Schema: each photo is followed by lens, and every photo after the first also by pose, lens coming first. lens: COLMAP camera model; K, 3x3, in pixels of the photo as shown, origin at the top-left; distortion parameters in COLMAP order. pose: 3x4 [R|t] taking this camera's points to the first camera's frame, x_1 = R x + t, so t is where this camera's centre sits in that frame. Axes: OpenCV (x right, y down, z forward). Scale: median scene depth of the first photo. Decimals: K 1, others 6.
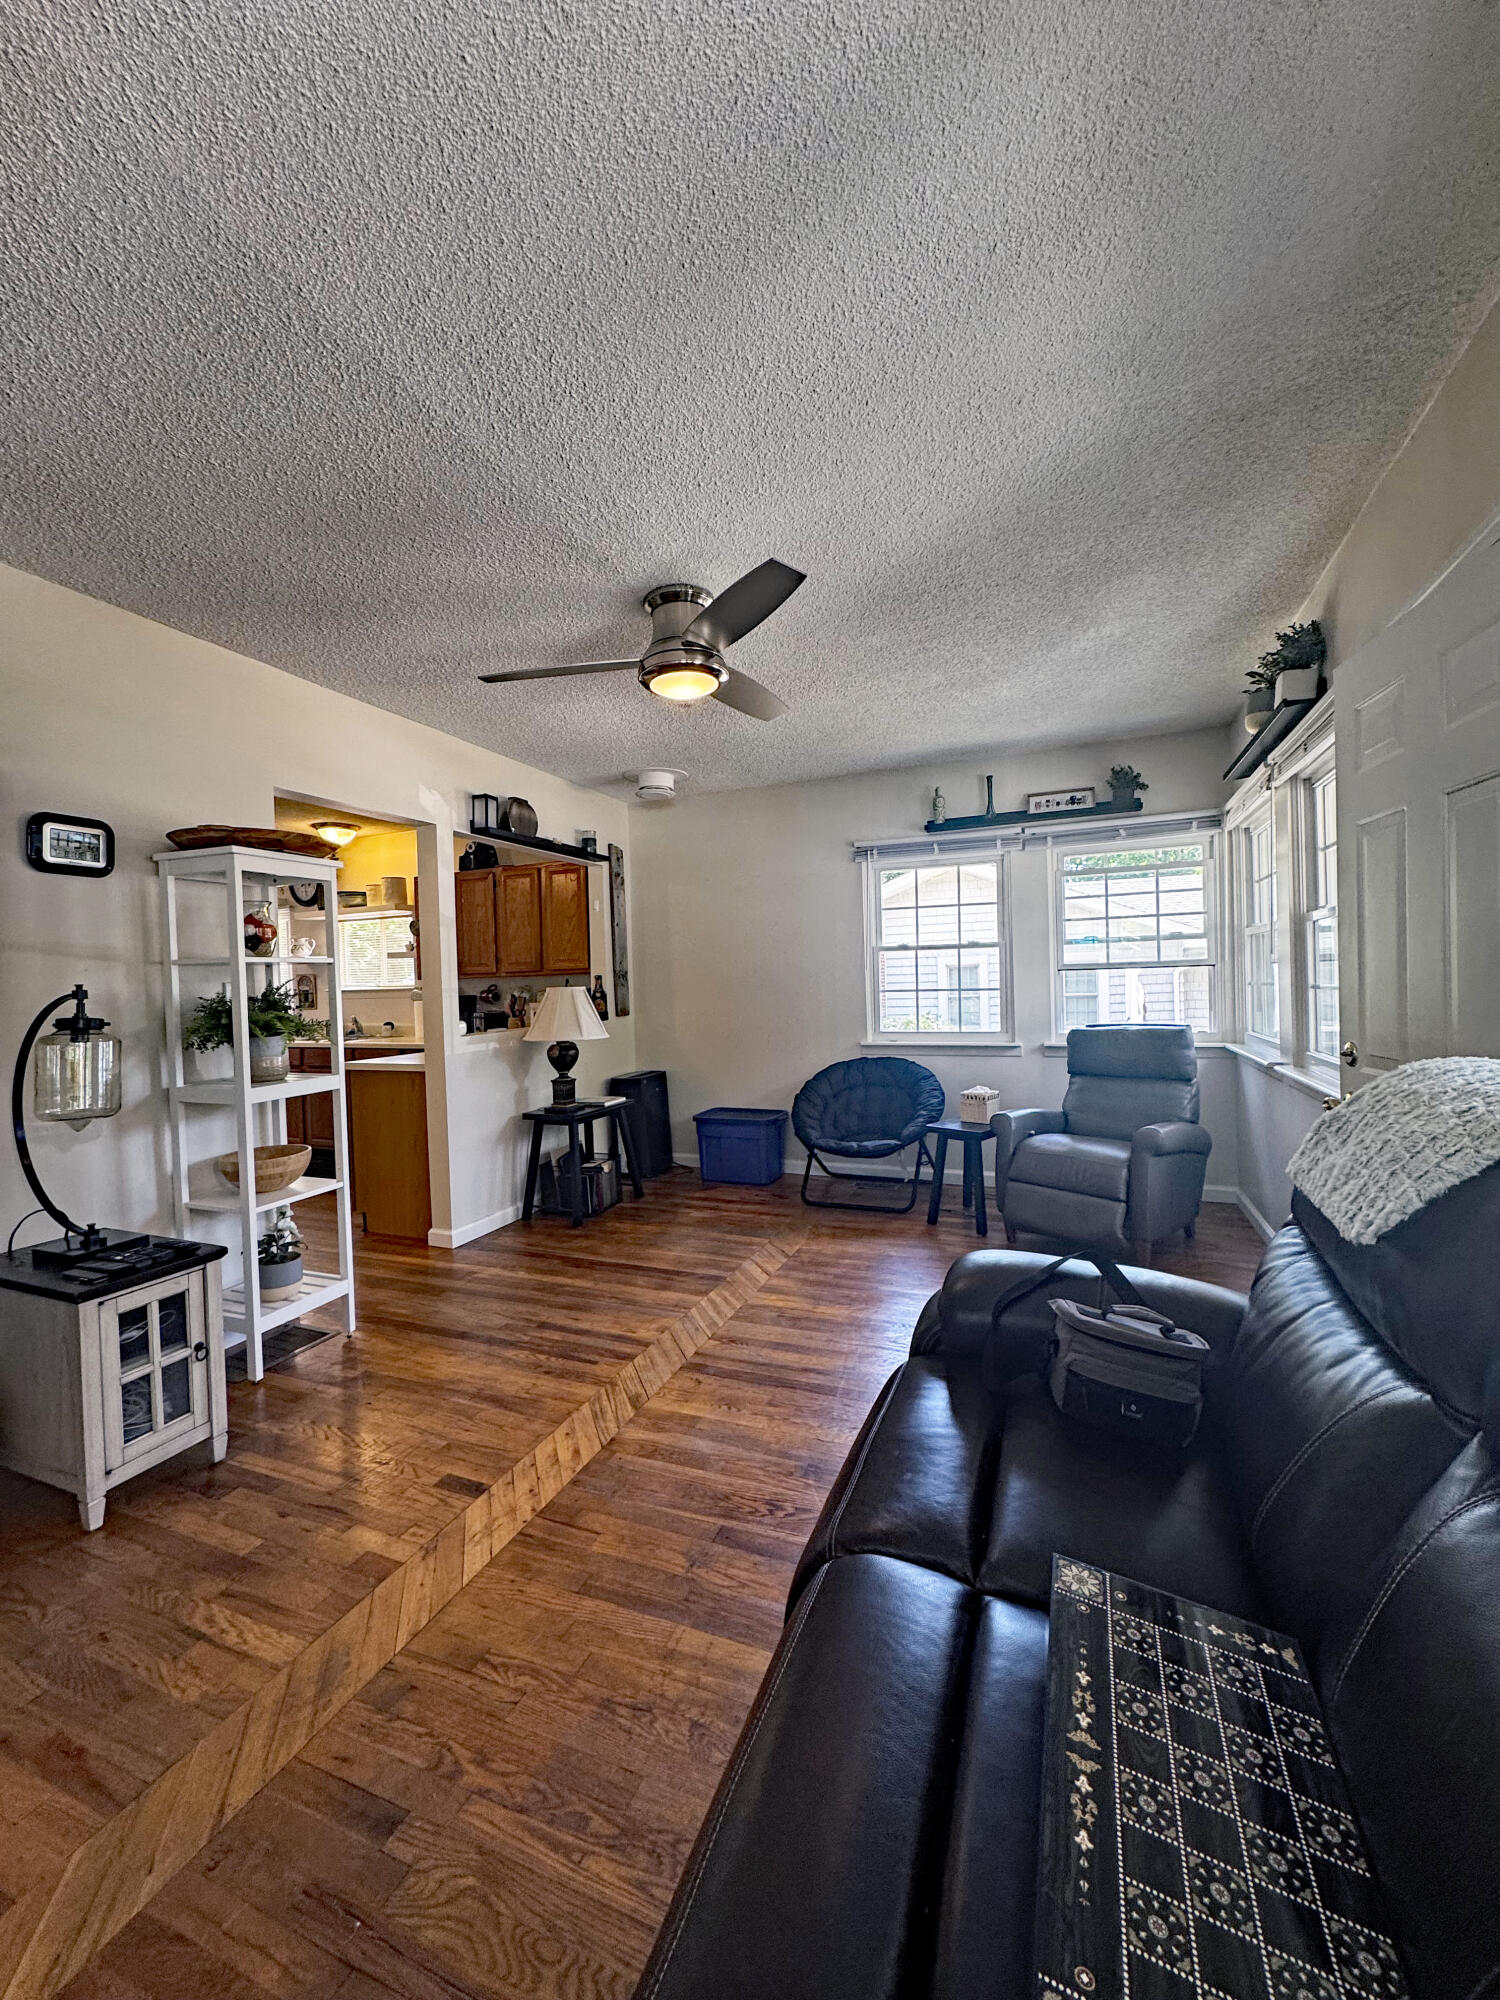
lens RADIAL K [[797.8, 0, 745.8], [0, 797.8, 992.9], [0, 0, 1]] dist [0.001709, 0.001052]
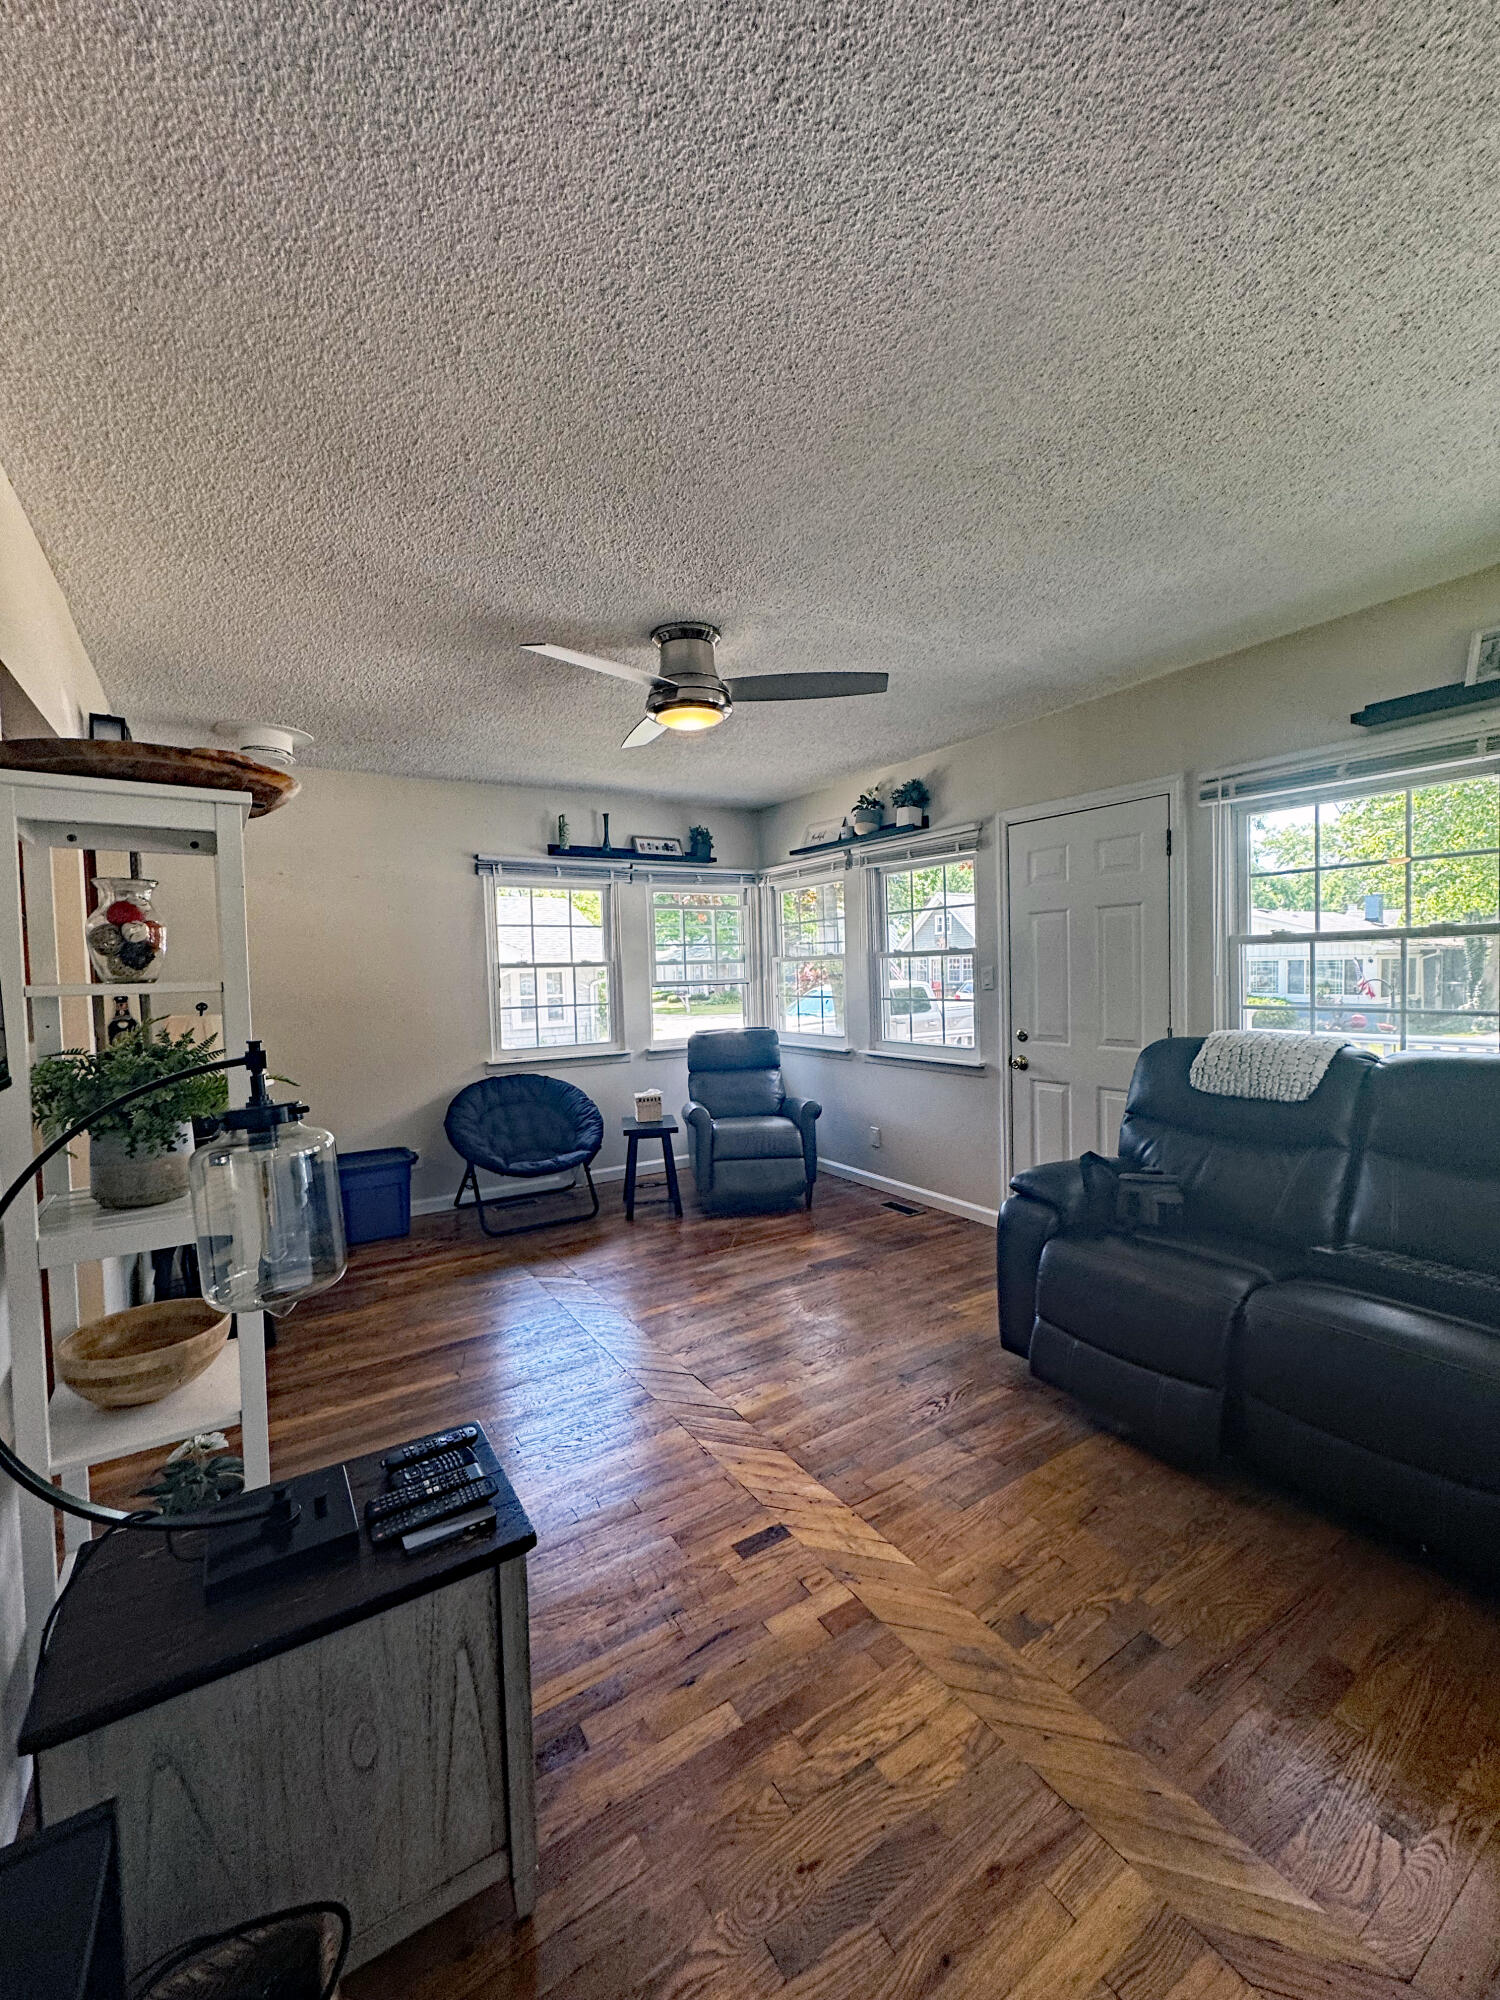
lens RADIAL K [[797.8, 0, 744.2], [0, 797.8, 999.7], [0, 0, 1]] dist [0.001709, 0.001052]
pose [[0.573752, -0.018130, 0.818828, -0.529387], [0.019865, 0.999769, 0.008217, -0.017563], [-0.818788, 0.011551, 0.573980, 0.214779]]
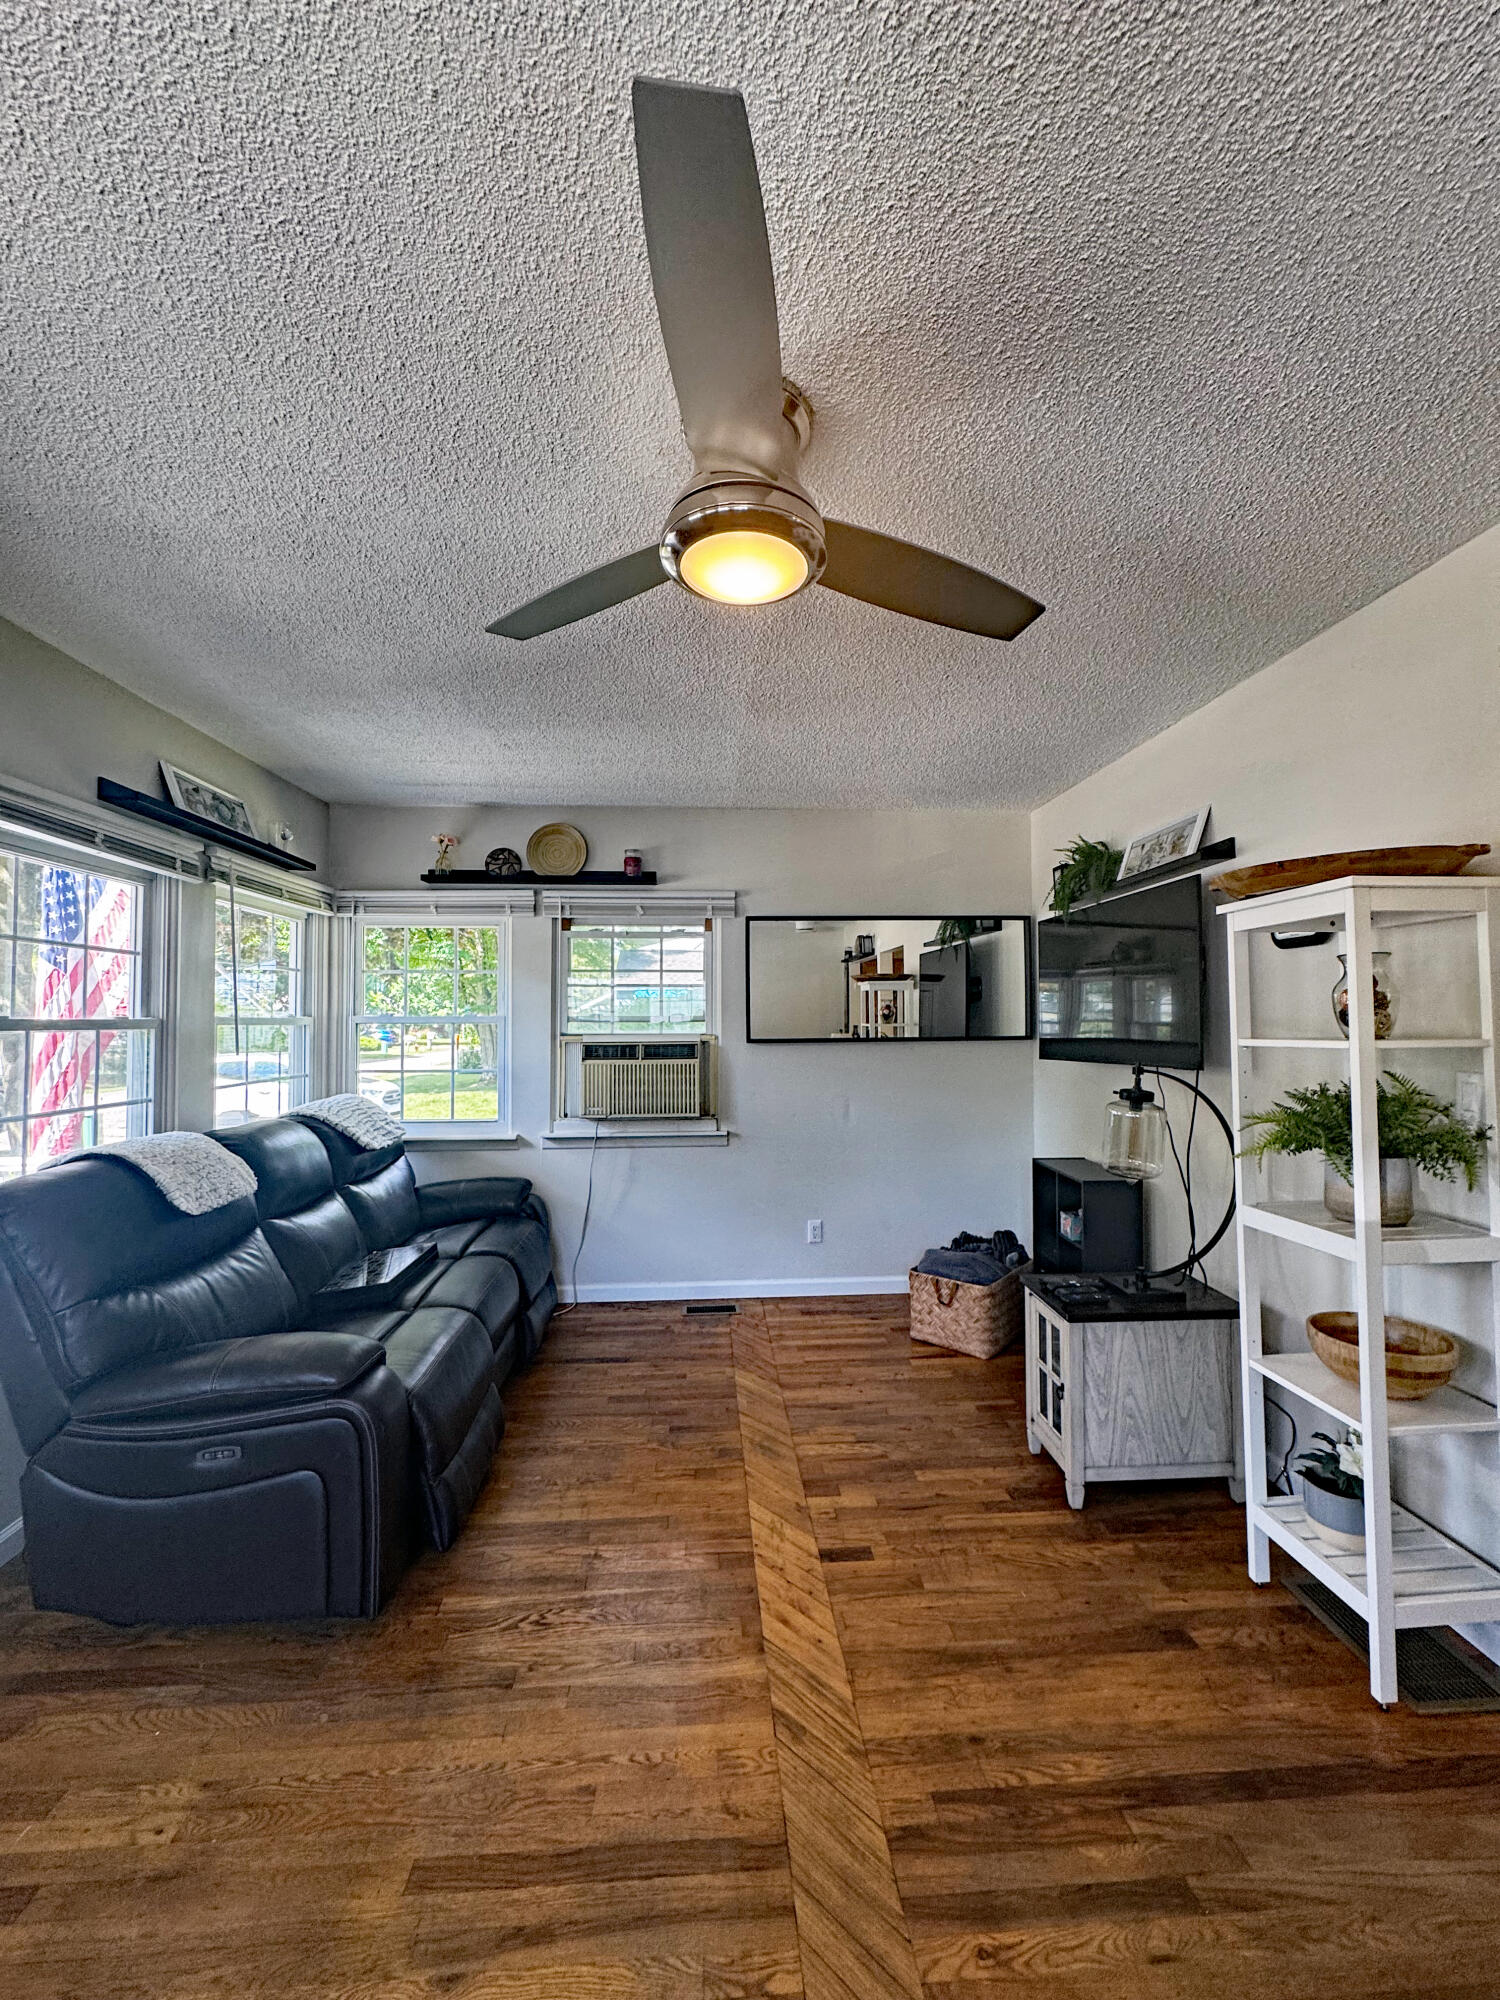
lens RADIAL K [[797.8, 0, 751.8], [0, 797.8, 1000.8], [0, 0, 1]] dist [0.001709, 0.001052]
pose [[-0.895284, 0.027450, -0.444650, 0.097933], [0.028187, 0.999590, 0.004956, -0.060228], [0.444604, -0.008096, -0.895691, 0.886255]]
